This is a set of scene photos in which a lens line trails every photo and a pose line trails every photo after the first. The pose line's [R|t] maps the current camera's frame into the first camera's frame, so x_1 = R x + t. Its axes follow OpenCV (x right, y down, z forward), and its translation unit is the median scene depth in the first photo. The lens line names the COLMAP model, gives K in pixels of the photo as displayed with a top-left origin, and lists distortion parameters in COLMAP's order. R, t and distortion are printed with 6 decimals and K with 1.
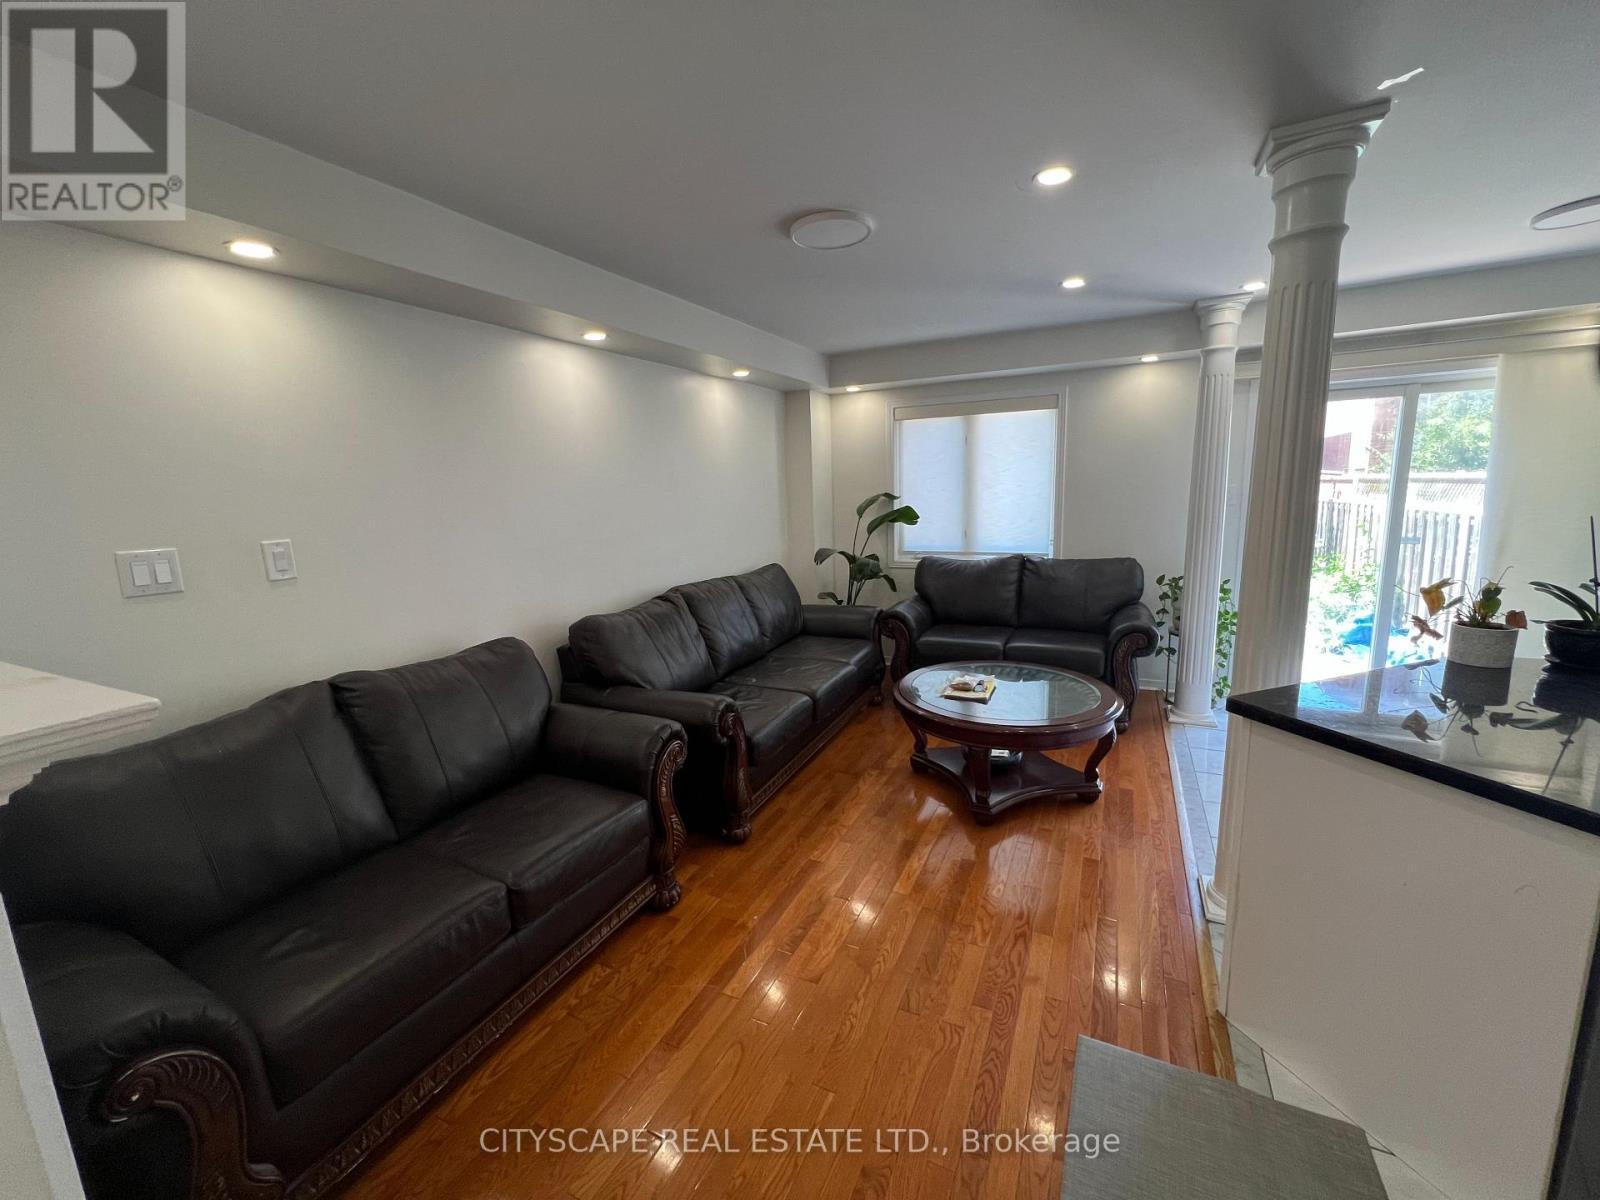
lens RADIAL K [[645.0, 0, 795.6], [0, 645.0, 598.3], [0, 0, 1]] dist [-0.000451, 0.000659]
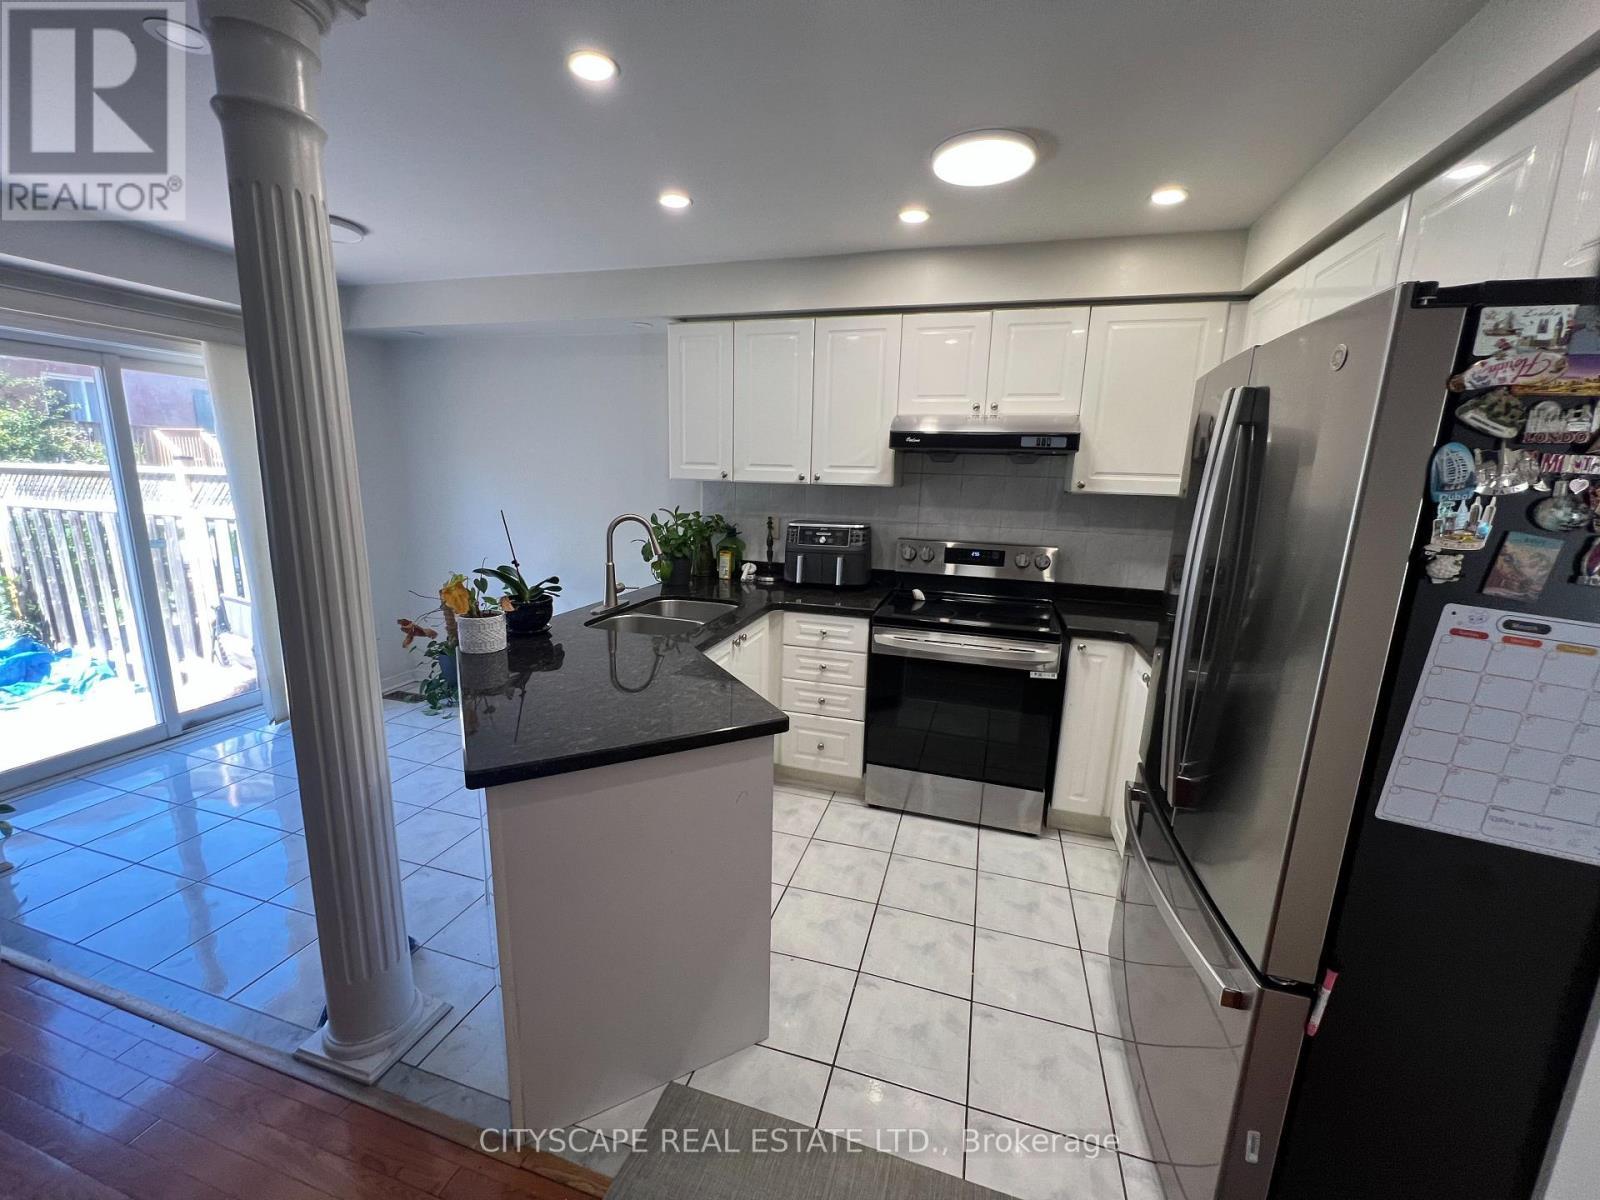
lens RADIAL K [[645.0, 0, 795.6], [0, 645.0, 598.3], [0, 0, 1]] dist [-0.000451, 0.000659]
pose [[-0.165868, -0.158580, 0.973314, -0.039601], [0.149882, 0.971465, 0.183821, -0.066631], [-0.974691, 0.176372, -0.137367, 0.412335]]
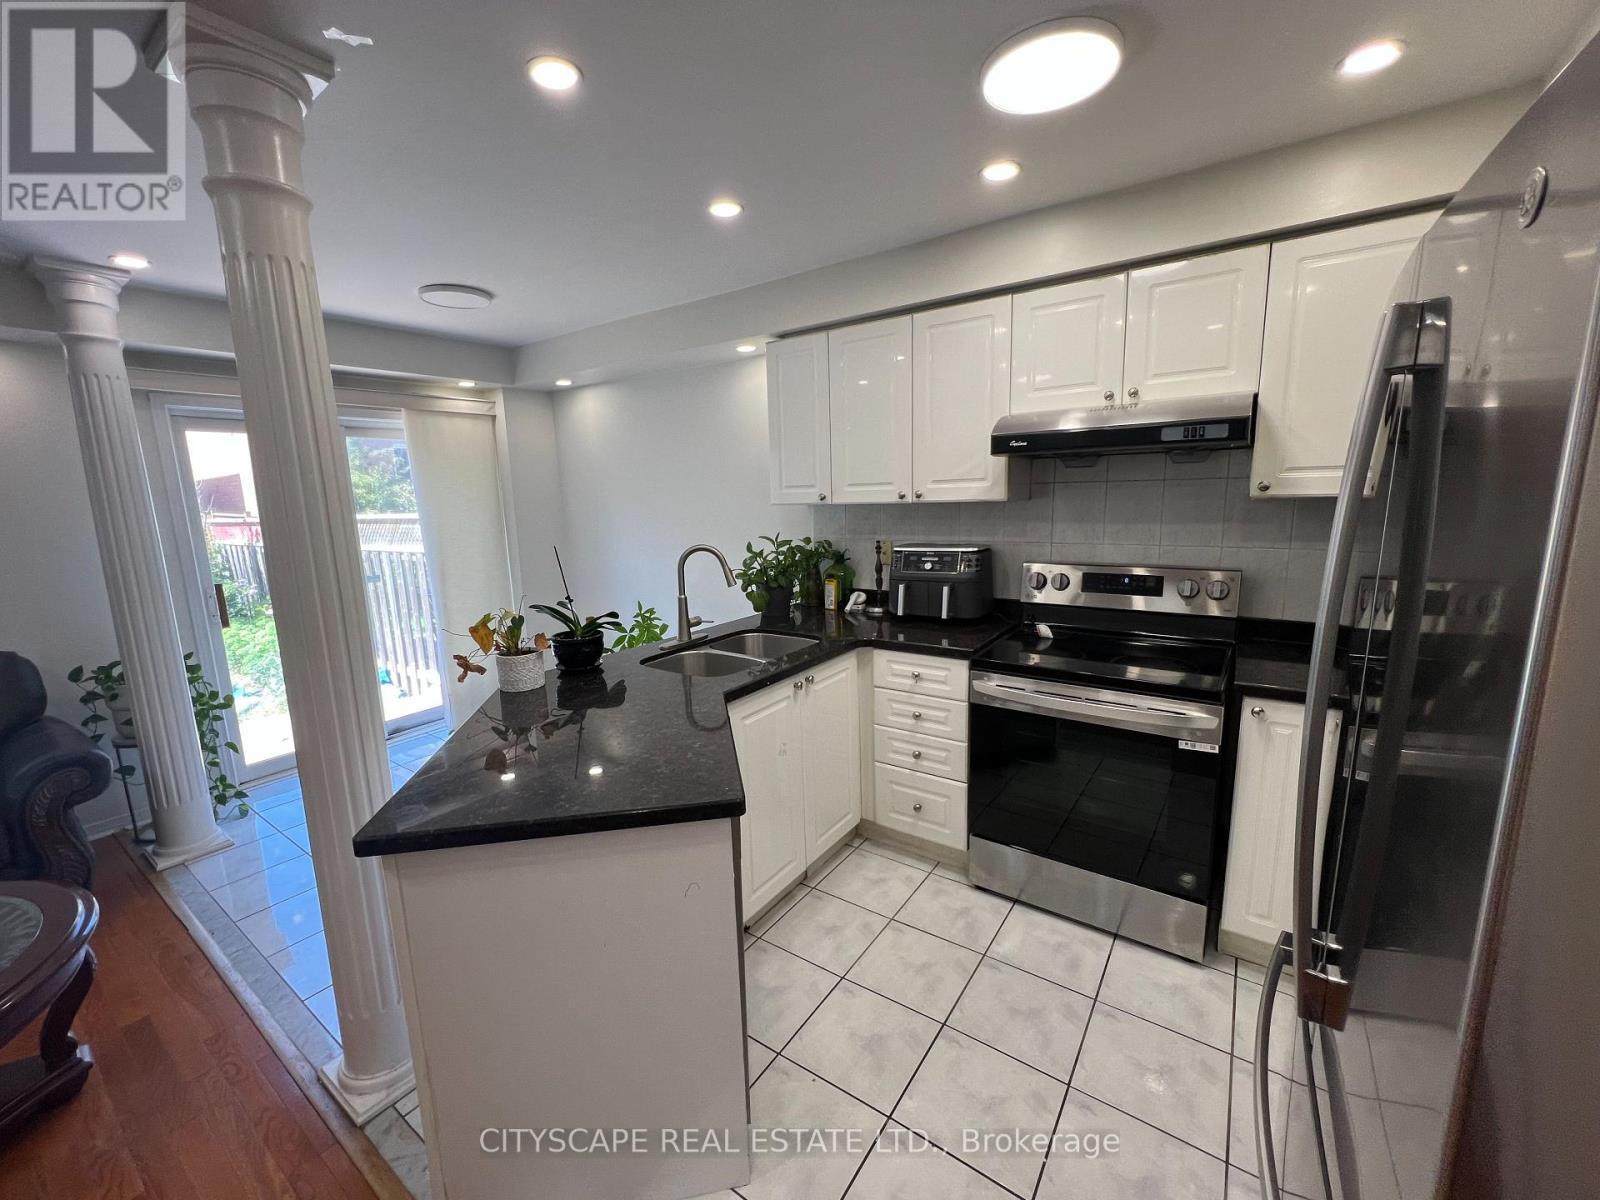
lens RADIAL K [[645.0, 0, 795.6], [0, 645.0, 598.3], [0, 0, 1]] dist [-0.000451, 0.000659]
pose [[0.157386, -0.129479, 0.979012, 0.066852], [0.193685, 0.976160, 0.097965, -0.039267], [-0.968357, 0.174202, 0.178712, 0.227273]]
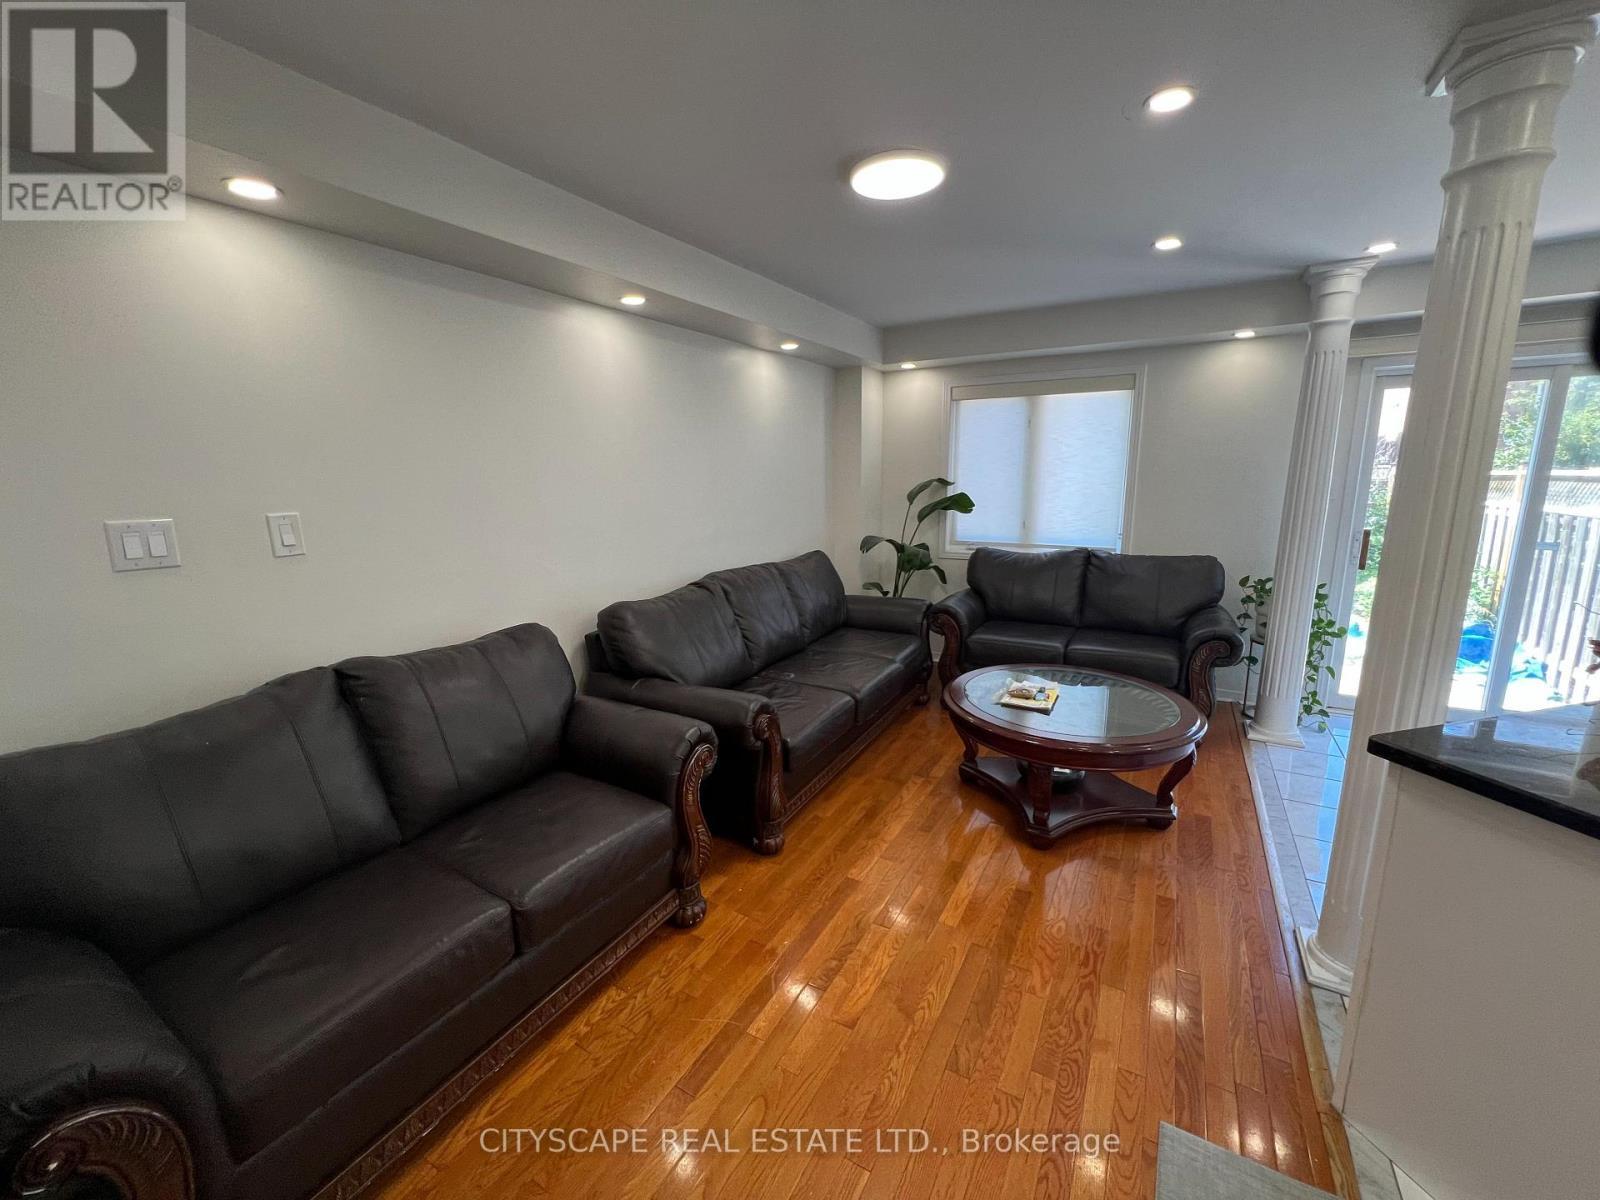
lens RADIAL K [[645.0, 0, 795.6], [0, 645.0, 598.3], [0, 0, 1]] dist [-0.000451, 0.000659]
pose [[0.997482, 0.034062, -0.062205, -0.006611], [-0.032557, 0.999156, 0.025042, -0.010264], [0.063006, -0.022954, 0.997749, 0.083477]]
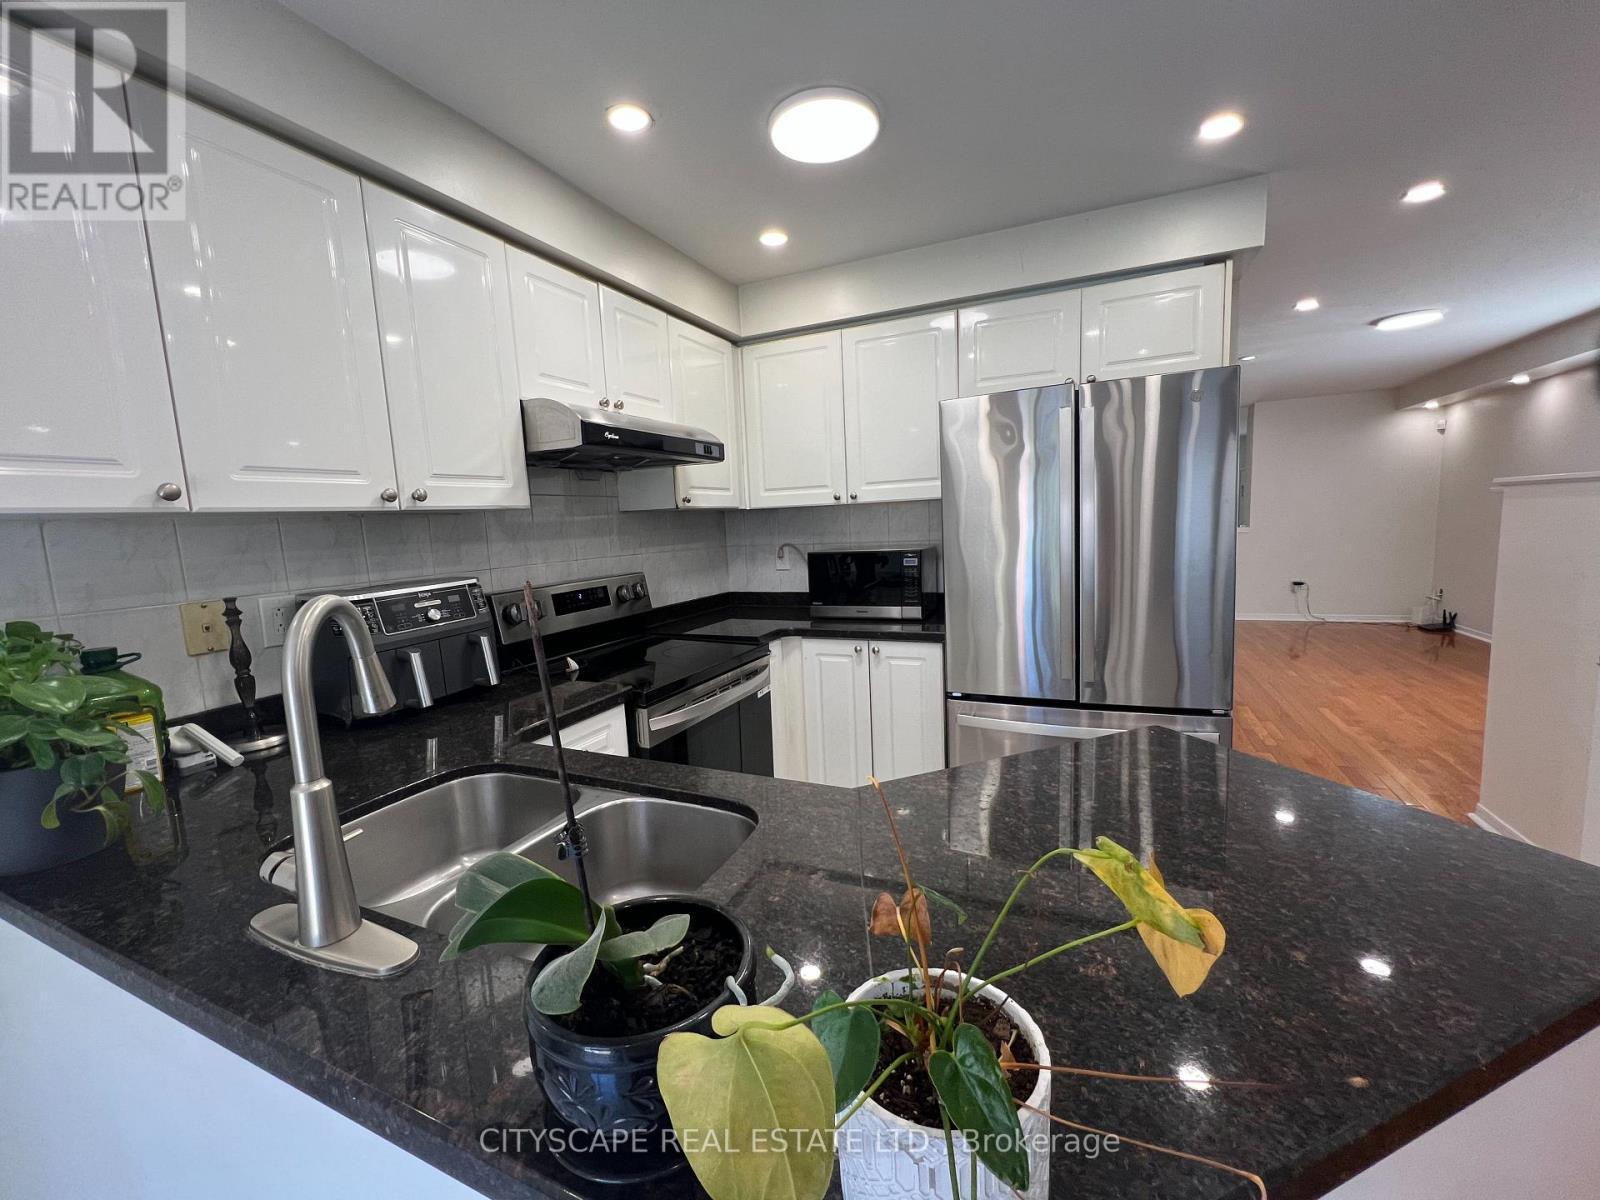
lens RADIAL K [[645.0, 0, 795.6], [0, 645.0, 598.3], [0, 0, 1]] dist [-0.000451, 0.000659]
pose [[-0.996209, 0.085630, -0.015309, 0.719678], [0.077419, 0.953032, 0.292807, -0.112710], [0.039663, 0.290512, -0.956049, 0.760834]]
